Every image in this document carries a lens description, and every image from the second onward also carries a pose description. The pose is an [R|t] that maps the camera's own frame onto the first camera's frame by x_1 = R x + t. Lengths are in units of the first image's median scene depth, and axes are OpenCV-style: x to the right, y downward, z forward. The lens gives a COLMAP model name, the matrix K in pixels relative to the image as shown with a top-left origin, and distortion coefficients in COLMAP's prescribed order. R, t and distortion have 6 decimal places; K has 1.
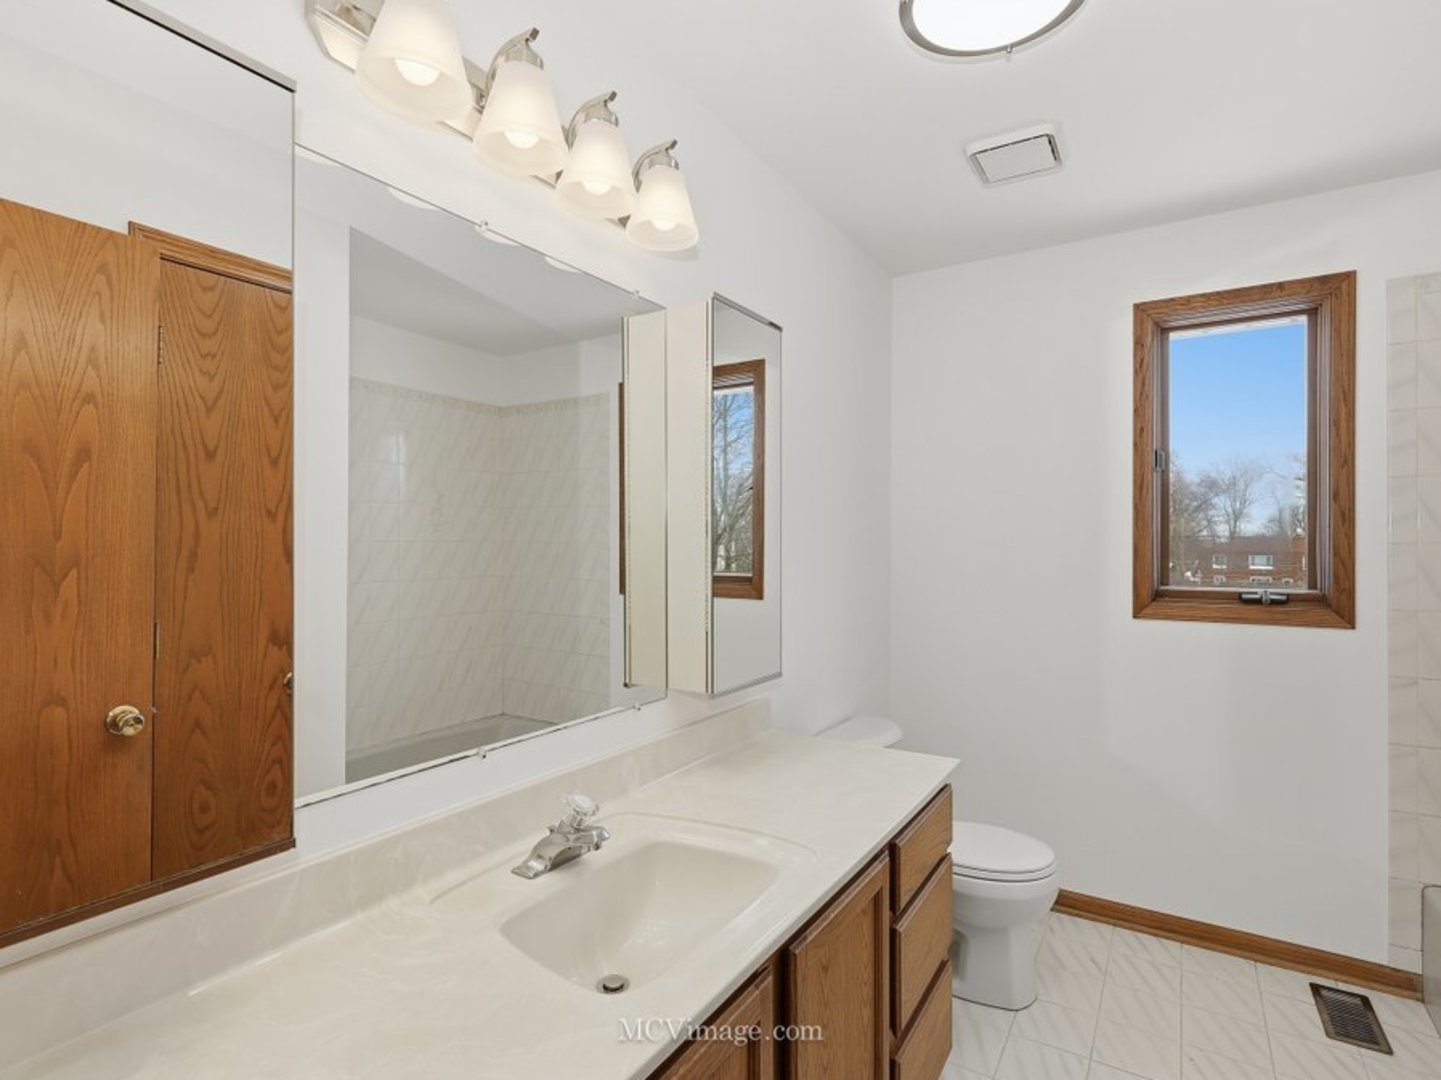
lens RADIAL K [[734.0, 0, 720.5], [0, 734.0, 540.0], [0, 0, 1]] dist [0.000637, 0.000923]
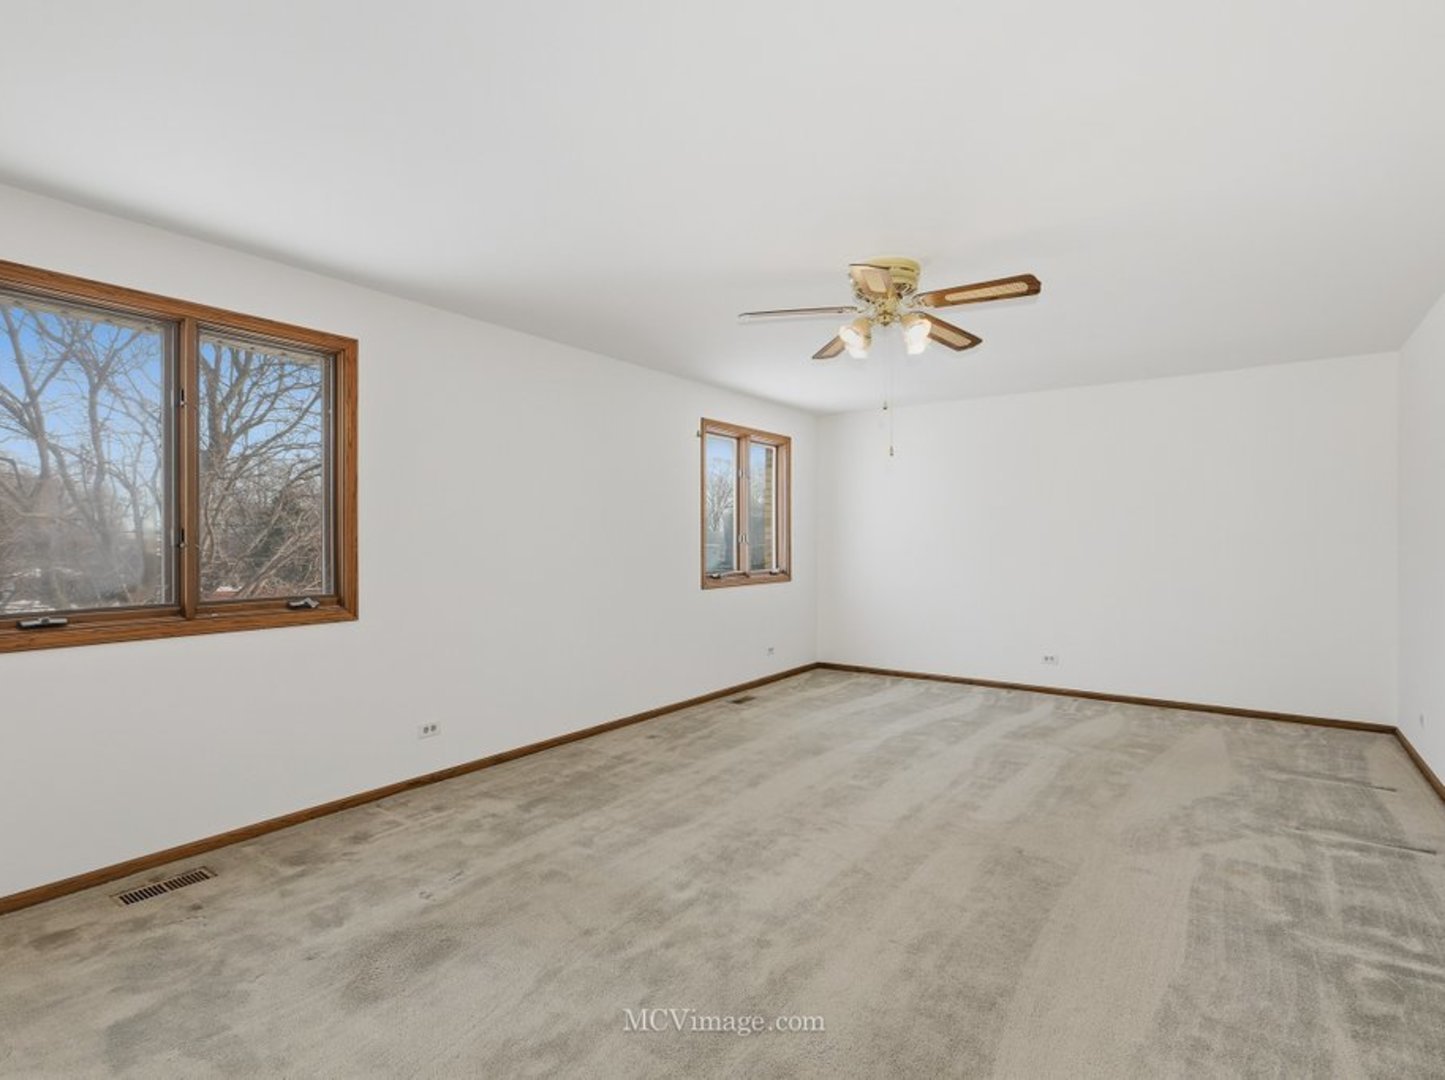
lens RADIAL K [[736.0, 0, 722.5], [0, 736.0, 540.0], [0, 0, 1]] dist [0.000637, 0.000923]
pose [[0.167093, 0.013687, 0.985846, -1.190940], [0.001463, 0.999899, -0.014130, 0.008958], [-0.985940, 0.003804, 0.167056, 0.649087]]
